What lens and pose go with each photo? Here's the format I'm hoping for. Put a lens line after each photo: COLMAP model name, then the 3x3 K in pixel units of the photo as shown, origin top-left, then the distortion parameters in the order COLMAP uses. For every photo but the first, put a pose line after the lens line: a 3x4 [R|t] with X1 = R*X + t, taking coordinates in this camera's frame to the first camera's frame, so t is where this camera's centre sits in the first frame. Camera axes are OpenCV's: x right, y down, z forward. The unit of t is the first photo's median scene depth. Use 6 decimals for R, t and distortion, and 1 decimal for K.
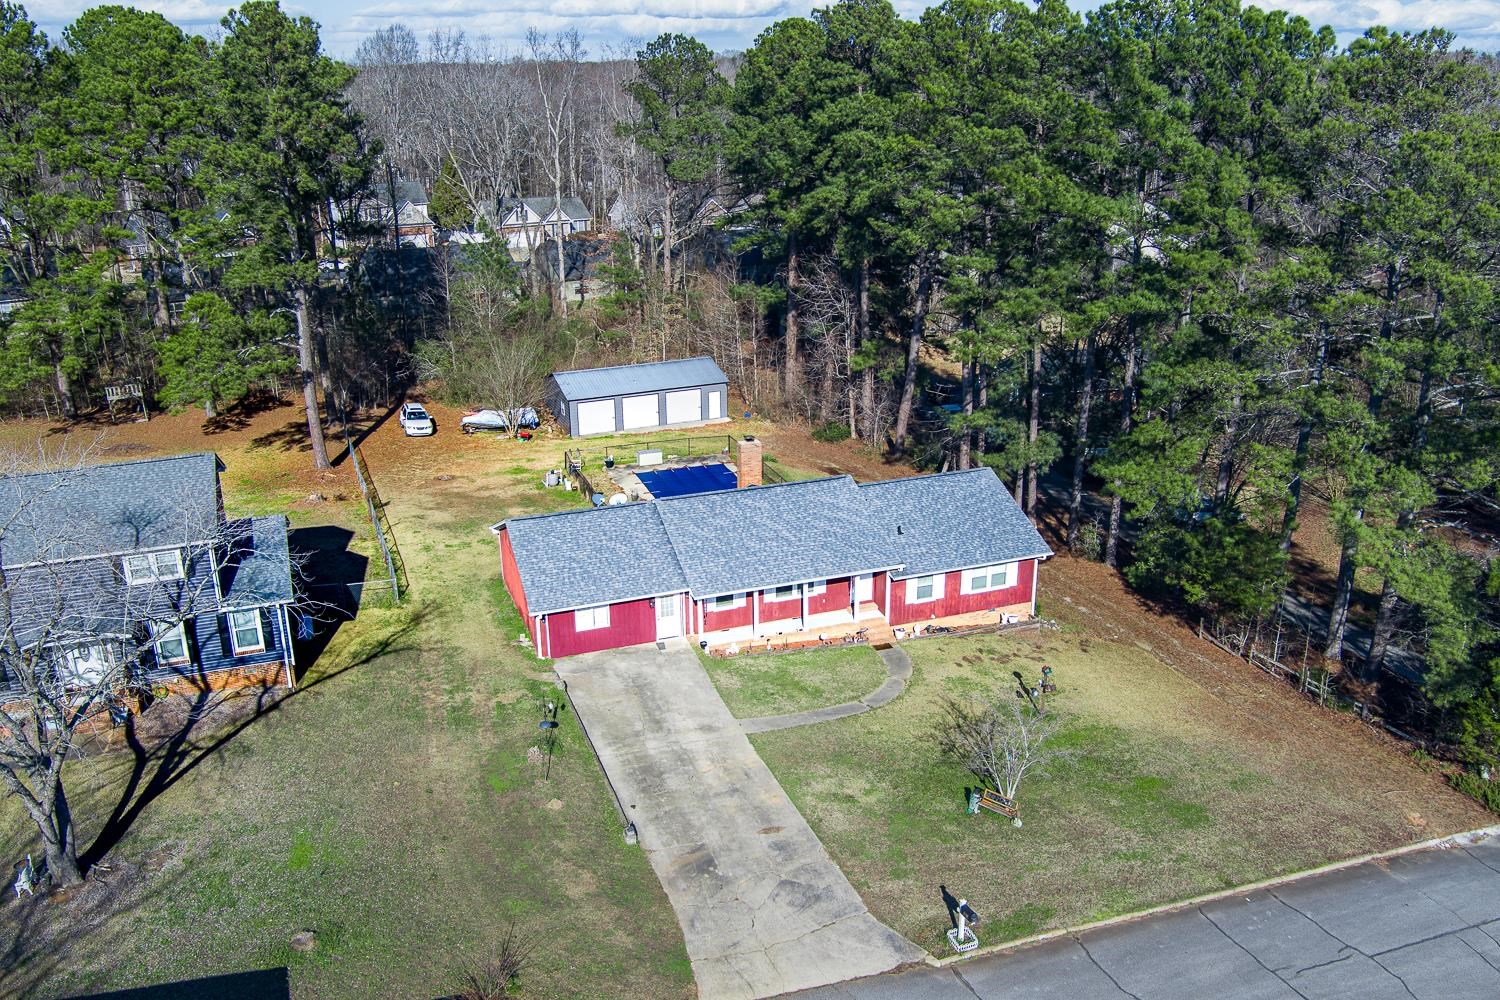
lens RADIAL K [[1214.9, 0, 747.0], [0, 1214.9, 500.9], [0, 0, 1]] dist [-0.074174, 0.015472]
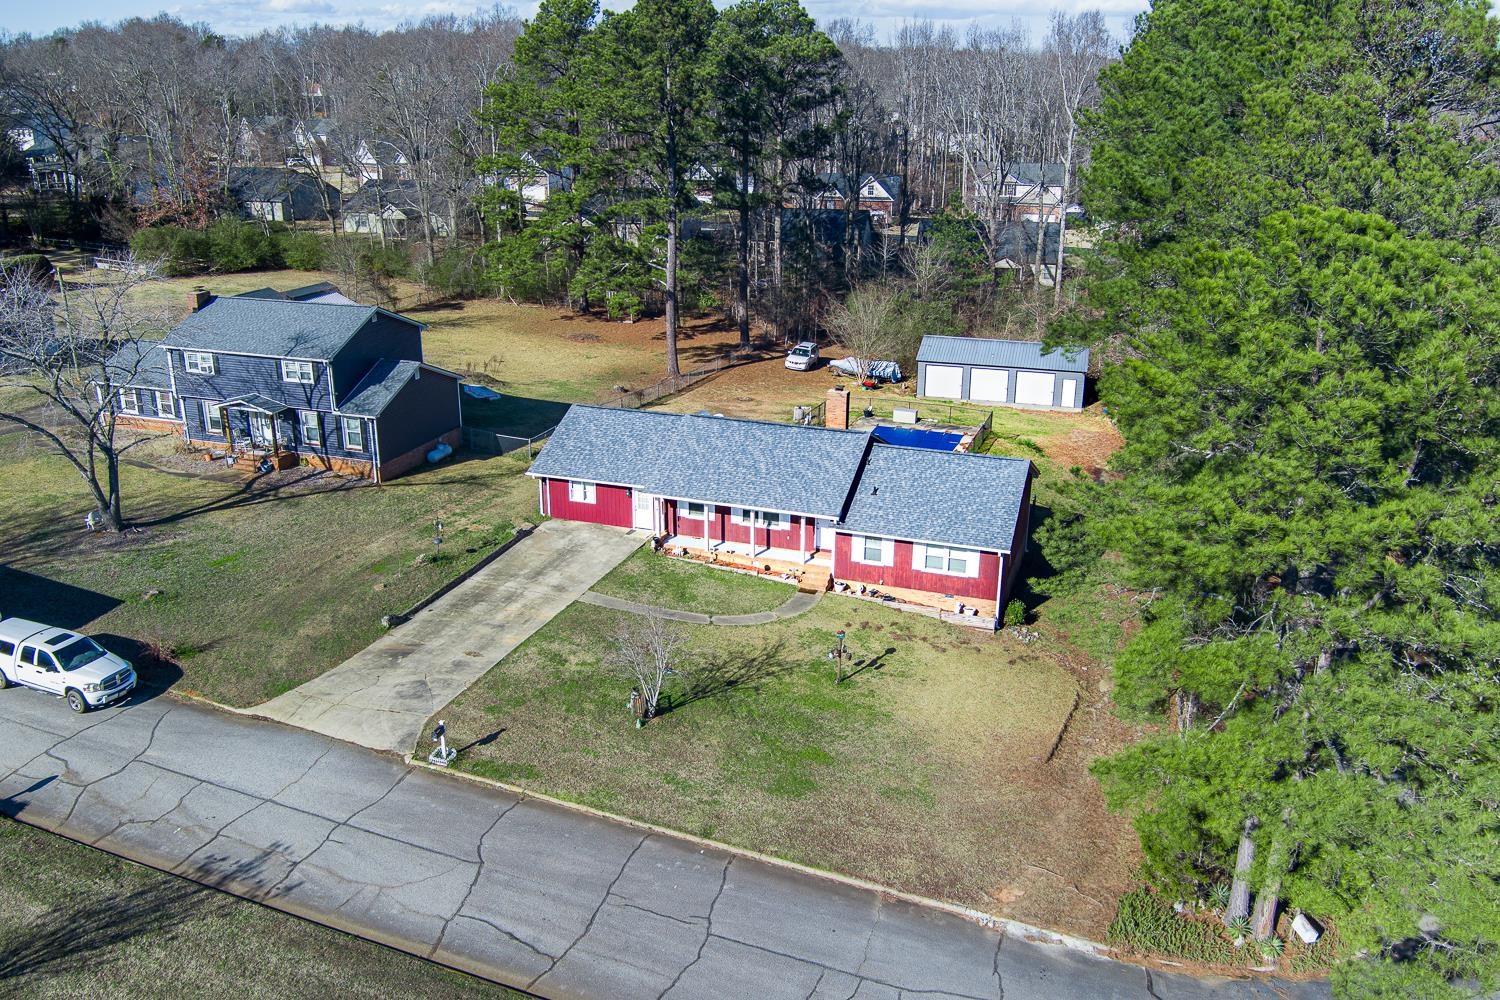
lens RADIAL K [[1214.9, 0, 747.0], [0, 1214.9, 498.5], [0, 0, 1]] dist [-0.074174, 0.015472]
pose [[0.769882, 0.225200, -0.597132, 0.707847], [-0.224148, 0.971478, 0.077386, -0.026160], [0.597528, 0.074267, 0.798402, 0.142978]]
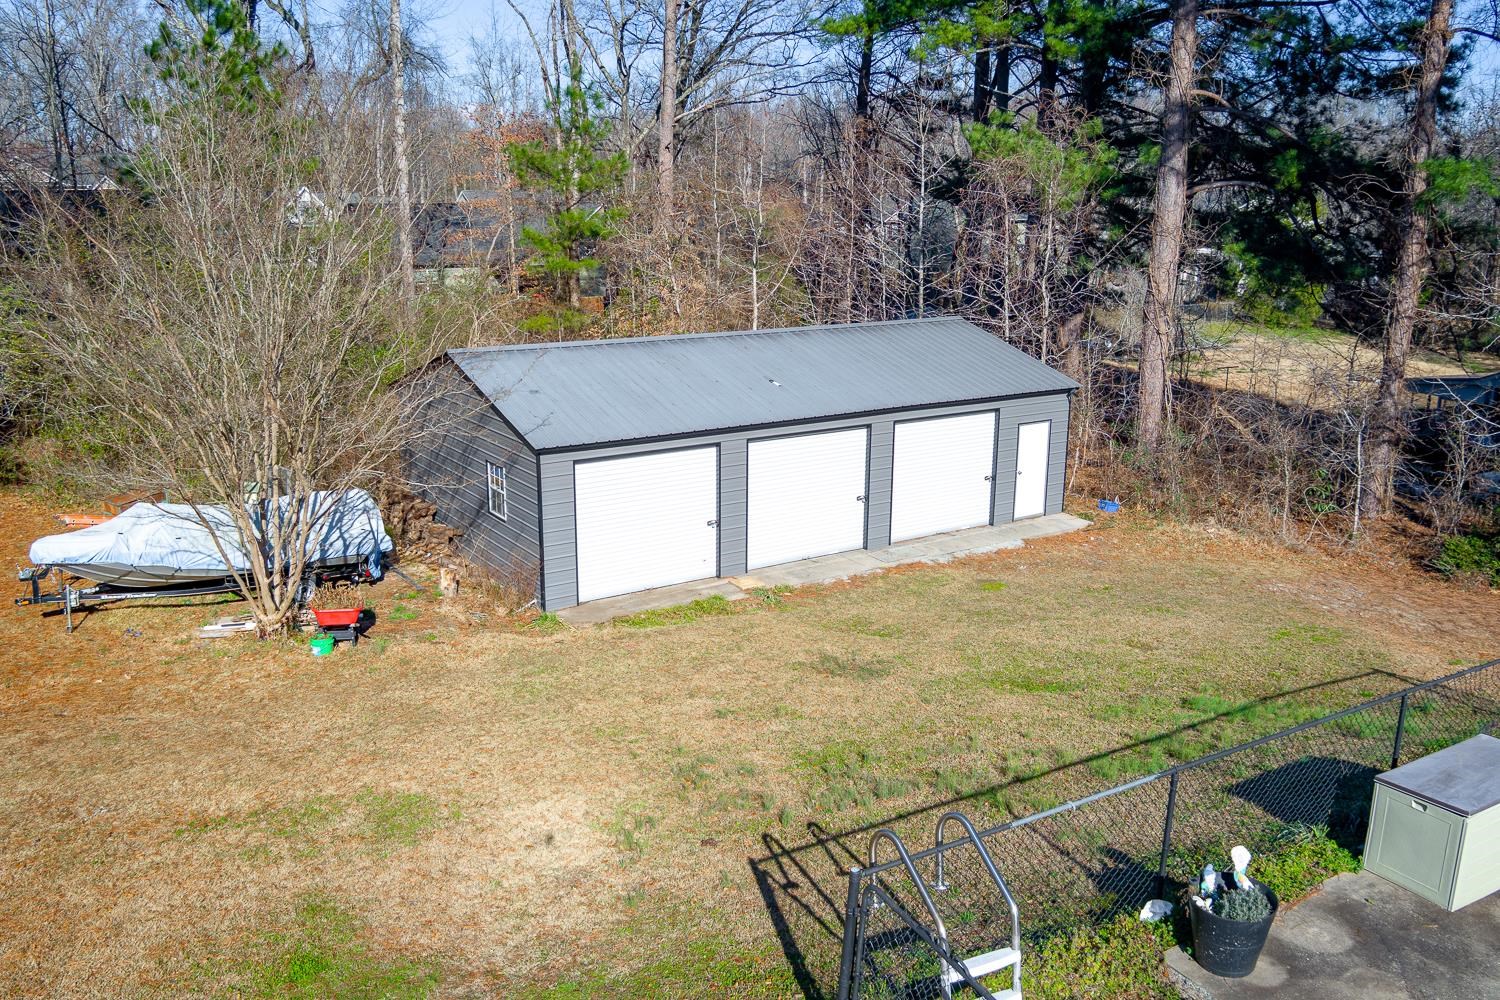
lens RADIAL K [[1214.9, 0, 748.2], [0, 1214.9, 501.2], [0, 0, 1]] dist [-0.074174, 0.015472]
pose [[0.990089, -0.038383, 0.135092, -0.248410], [0.053609, 0.992380, -0.110939, -0.082934], [-0.129804, 0.117081, 0.984603, 1.387677]]
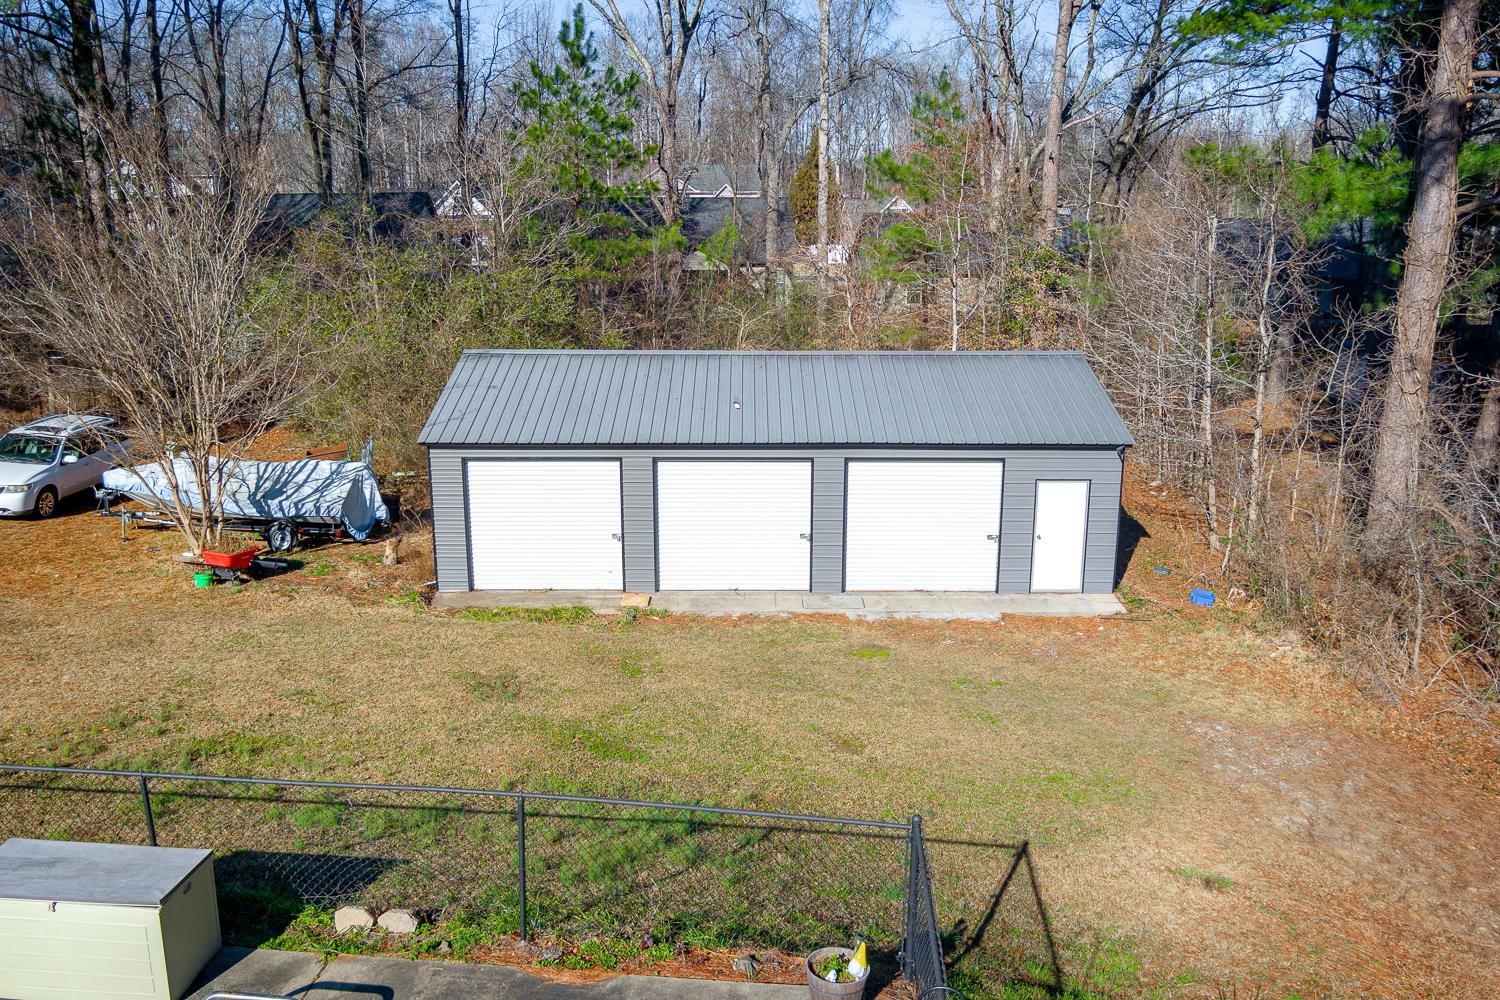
lens RADIAL K [[1214.9, 0, 754.9], [0, 1214.9, 496.5], [0, 0, 1]] dist [-0.074174, 0.015472]
pose [[0.917337, 0.105339, -0.383922, 0.016511], [-0.143558, 0.987004, -0.072204, -0.114987], [0.371326, 0.121351, 0.920538, 1.436741]]
